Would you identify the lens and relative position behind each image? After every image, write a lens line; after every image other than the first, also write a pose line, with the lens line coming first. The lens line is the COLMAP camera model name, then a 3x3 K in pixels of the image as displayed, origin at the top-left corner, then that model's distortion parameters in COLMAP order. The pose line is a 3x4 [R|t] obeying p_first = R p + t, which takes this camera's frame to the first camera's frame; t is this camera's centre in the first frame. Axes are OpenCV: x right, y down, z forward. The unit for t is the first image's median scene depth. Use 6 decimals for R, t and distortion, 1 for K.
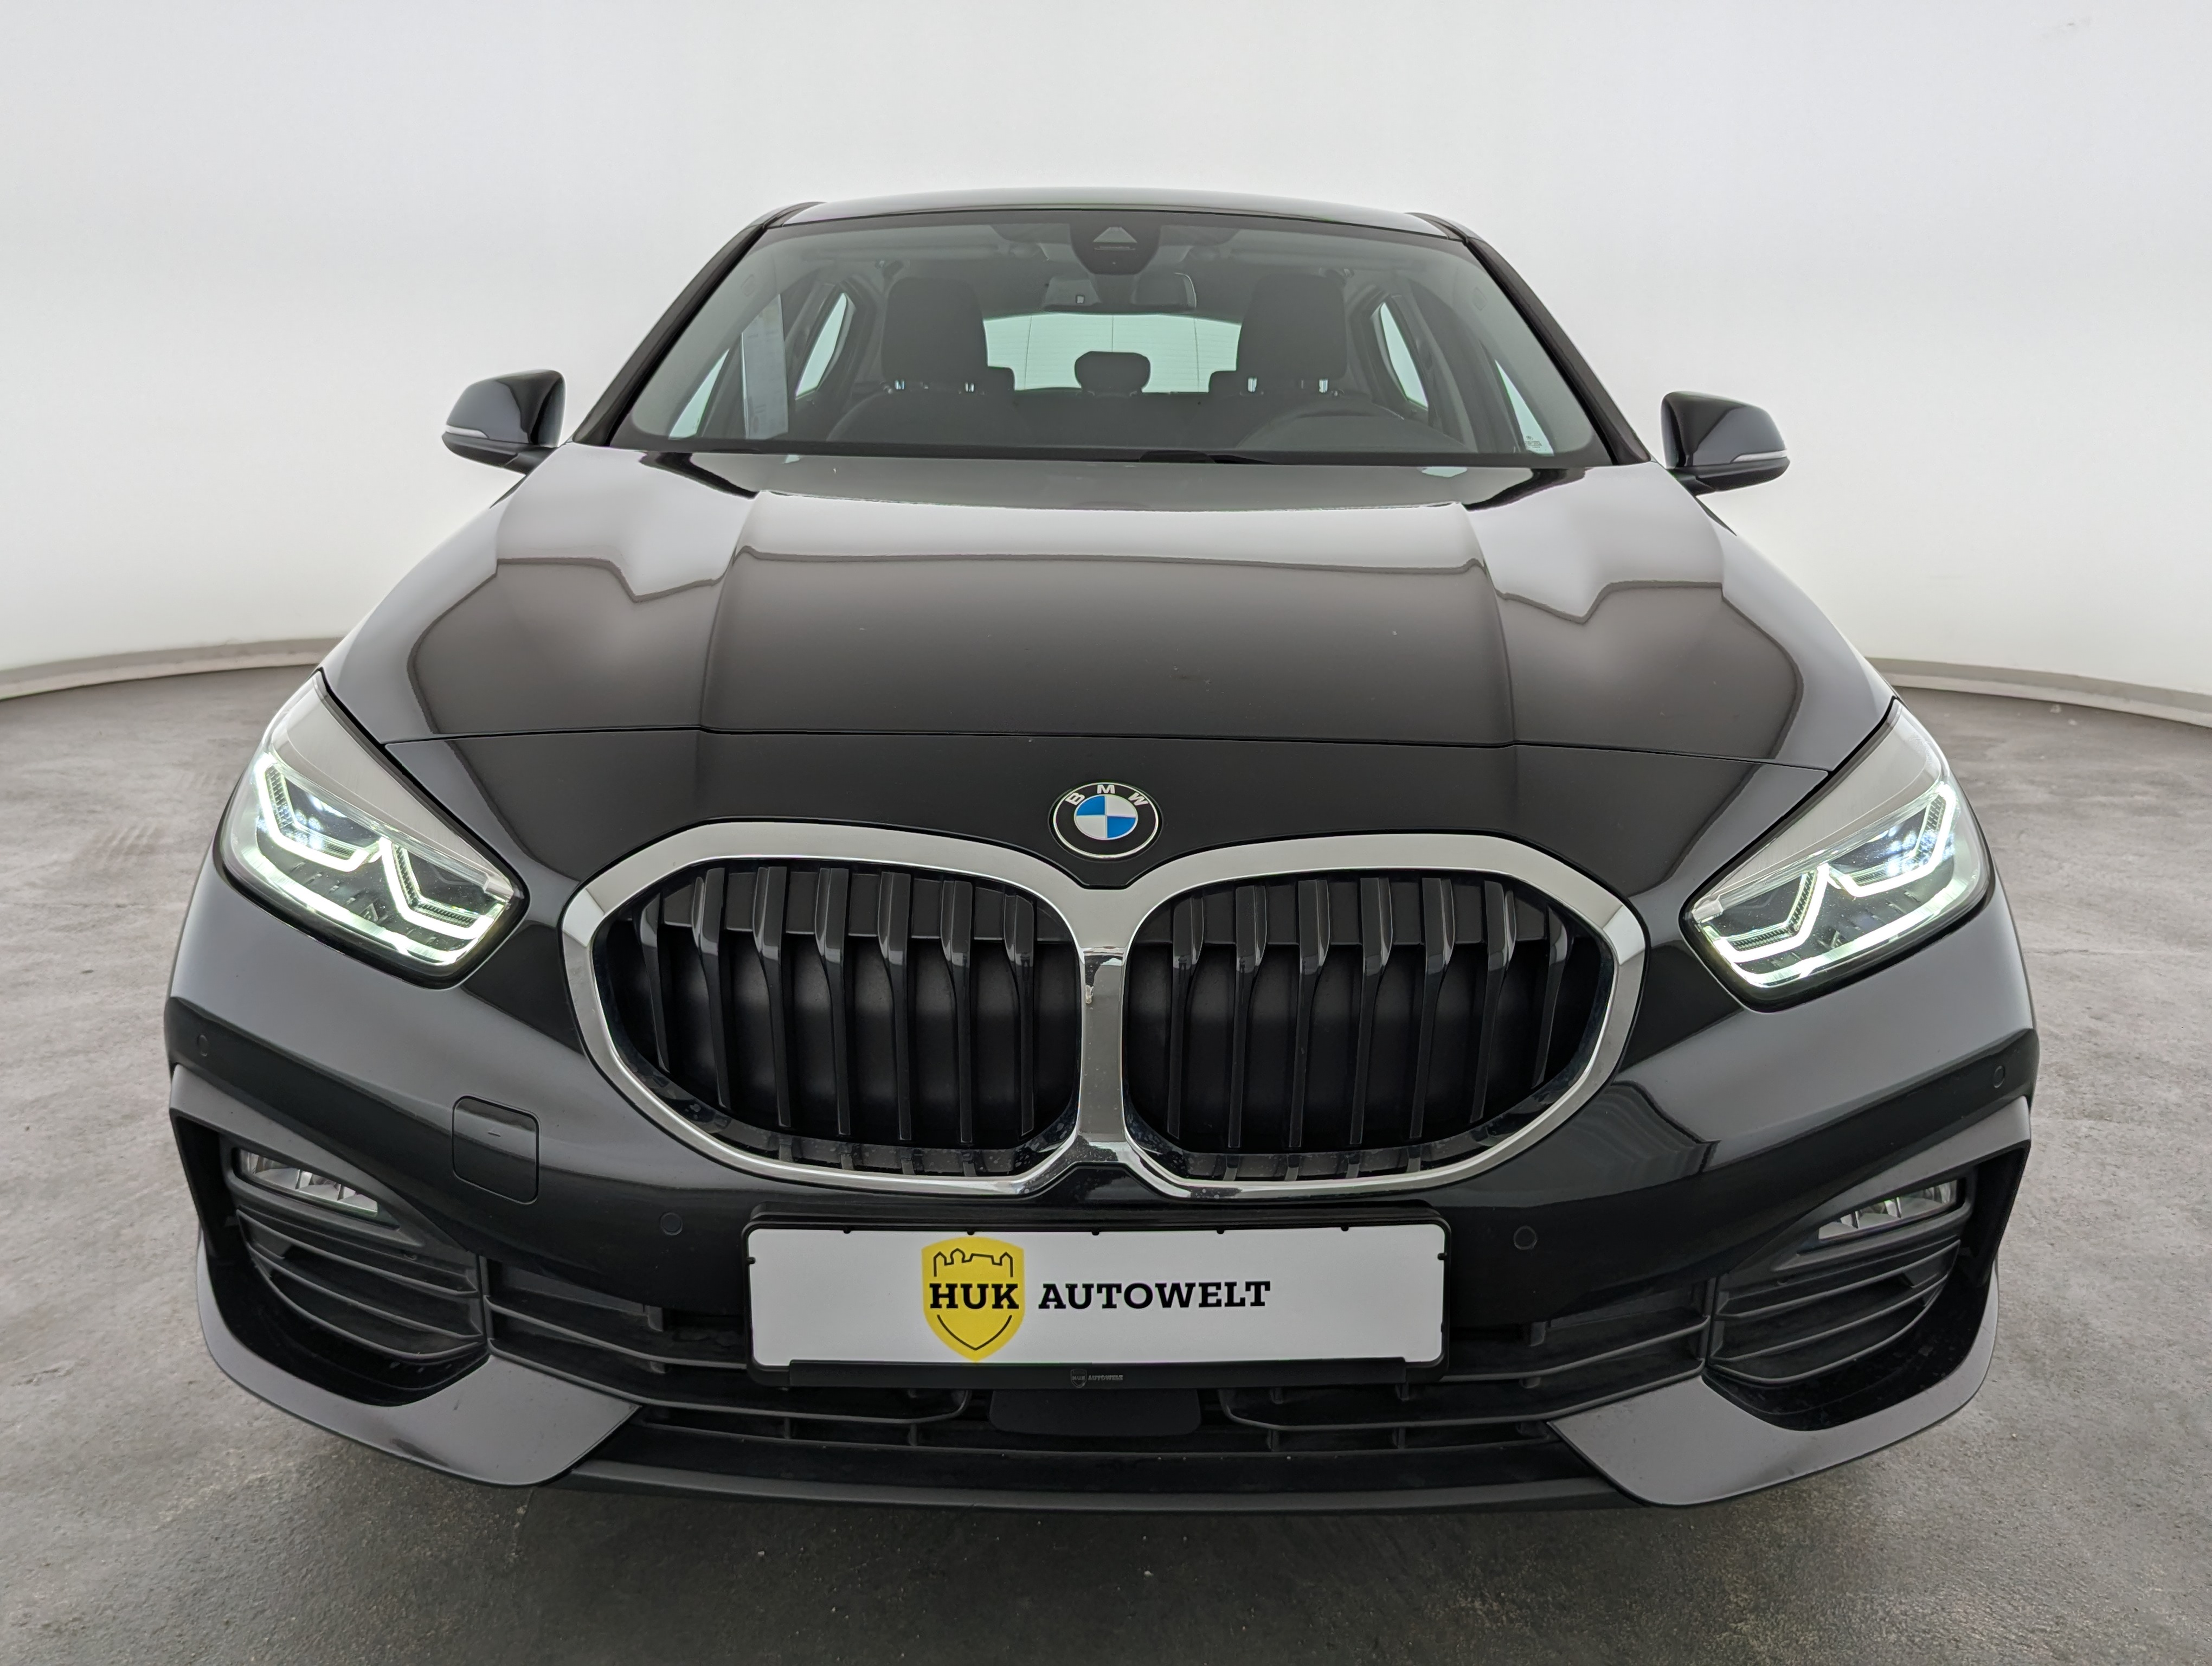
lens RADIAL K [[1917.5, 0, 1107.1], [0, 1917.5, 854.2], [0, 0, 1]] dist [0.054147, -0.046158]
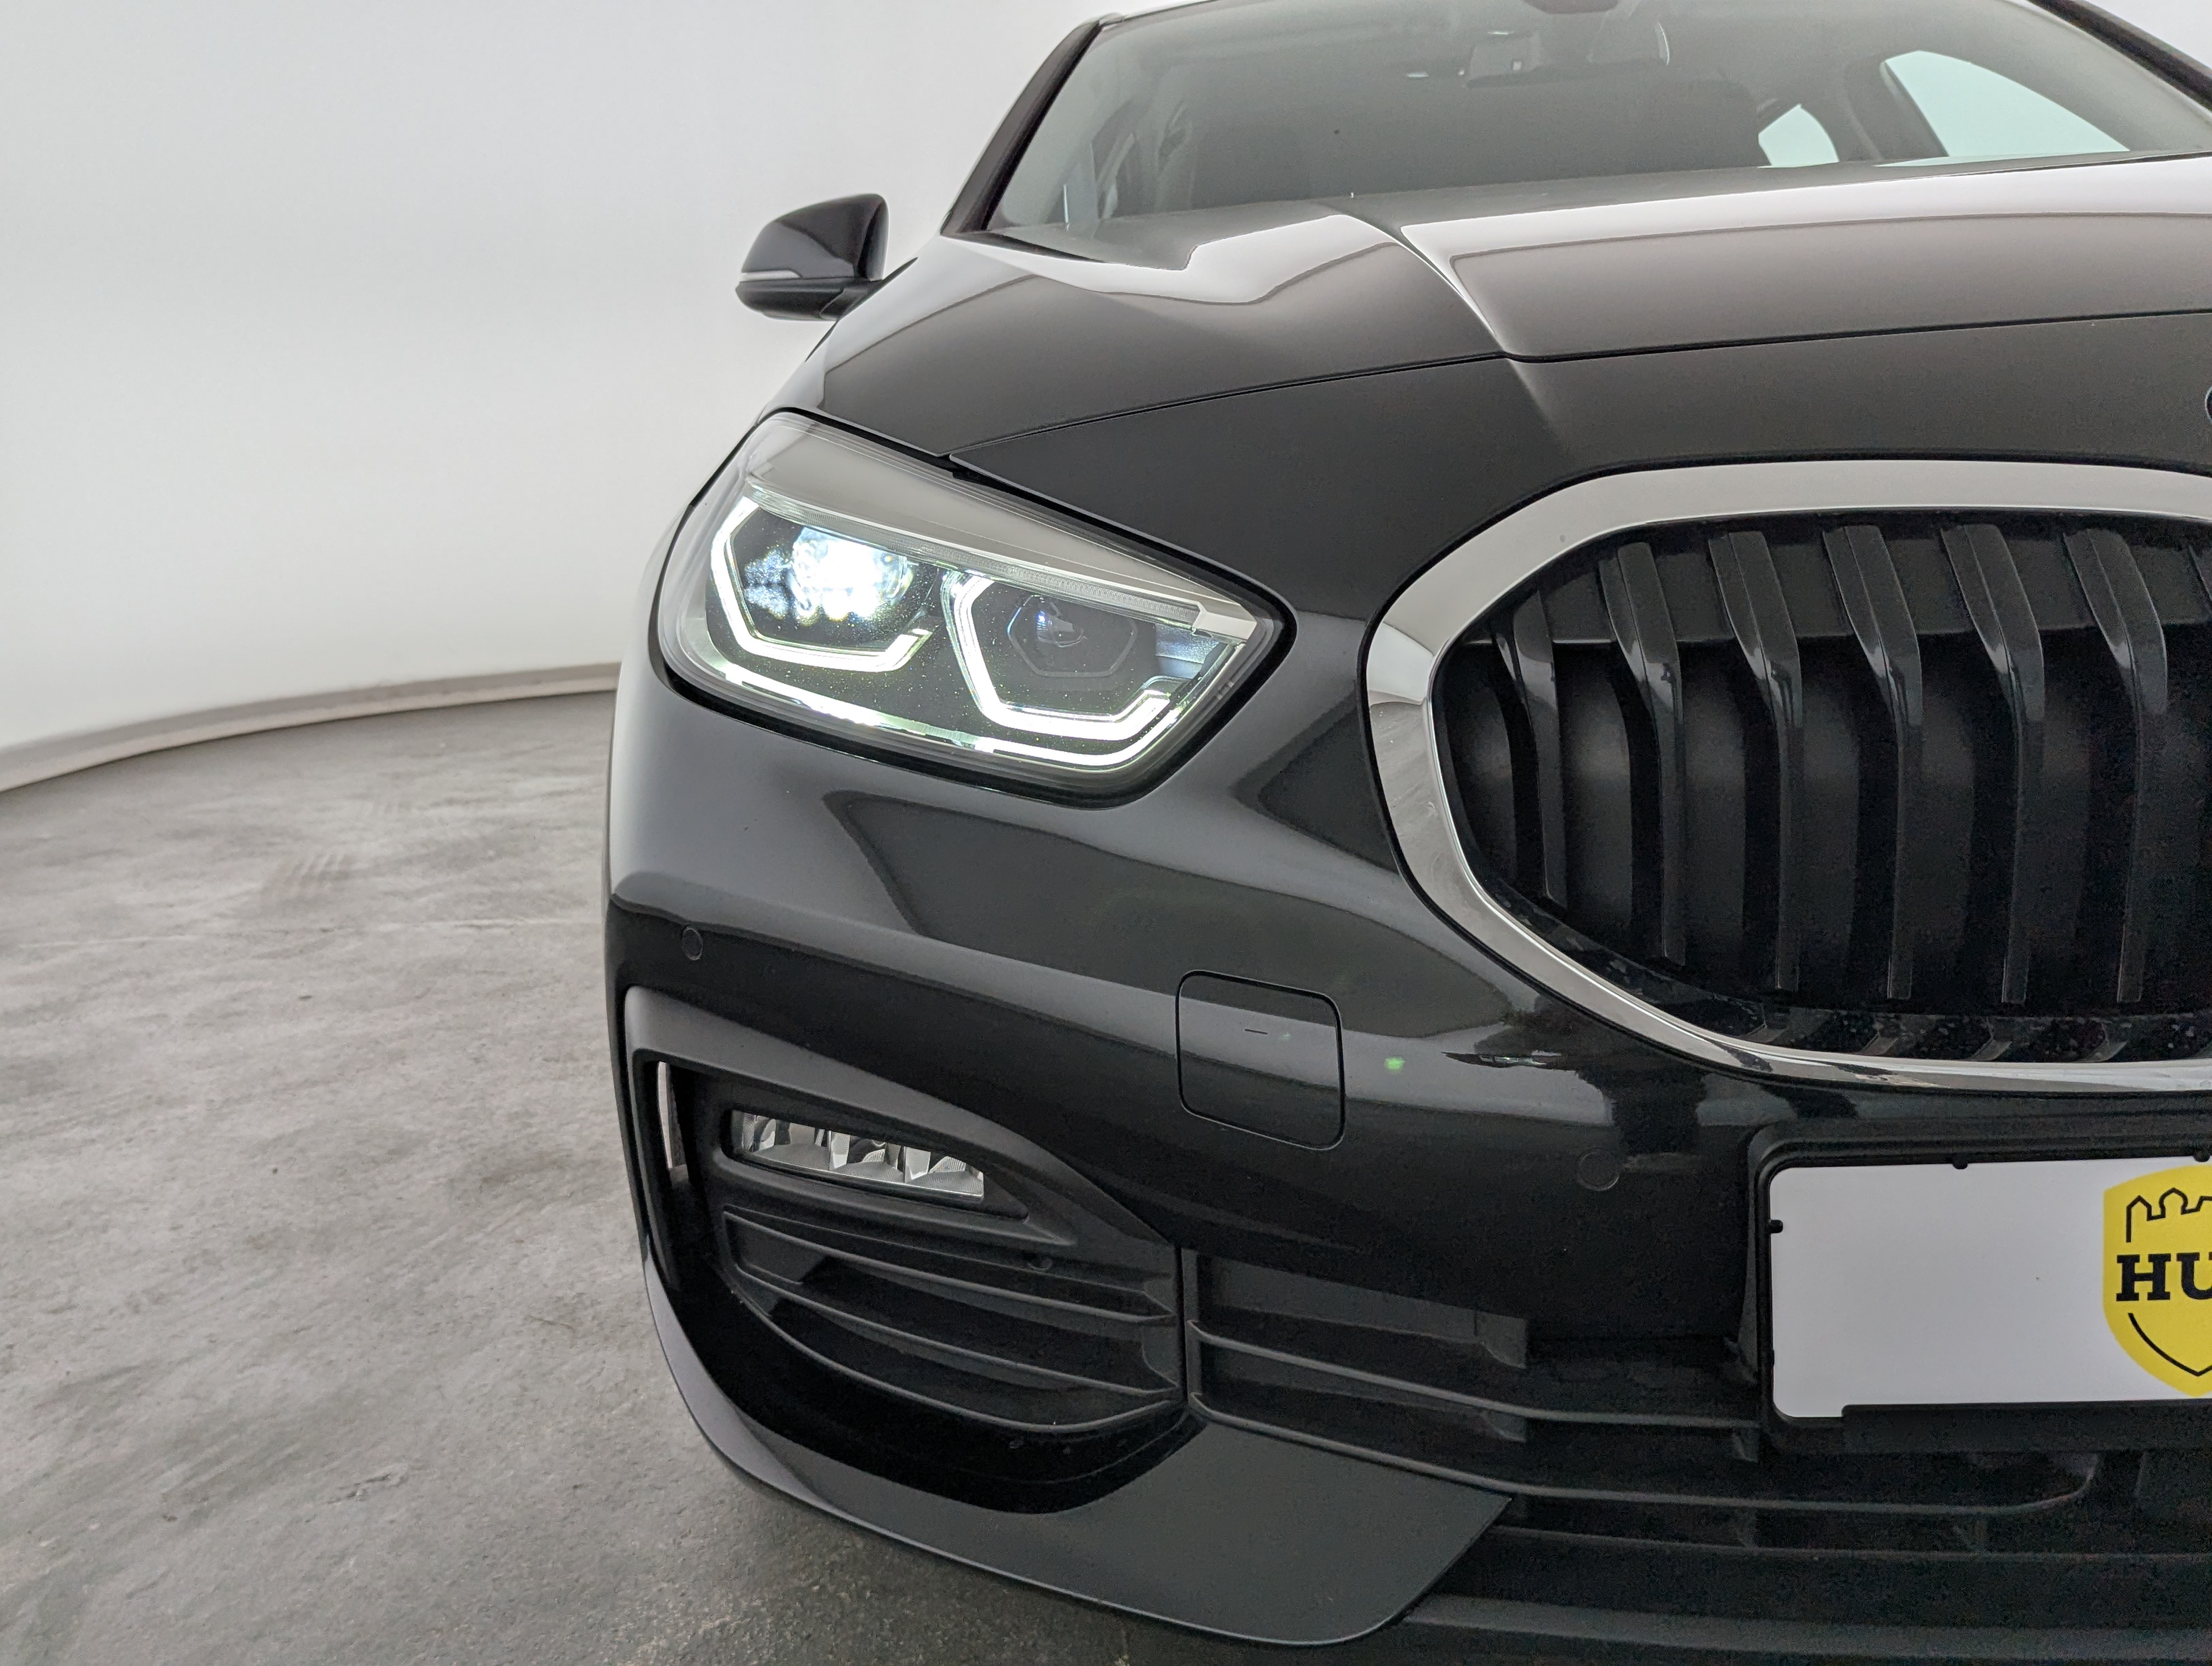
lens RADIAL K [[1917.5, 0, 1105.8], [0, 1917.5, 832.6], [0, 0, 1]] dist [0.054147, -0.046158]
pose [[0.997505, -0.057438, -0.041047, -0.294478], [0.055628, 0.997483, -0.043958, 0.094662], [0.043469, 0.041565, 0.998190, 0.366431]]
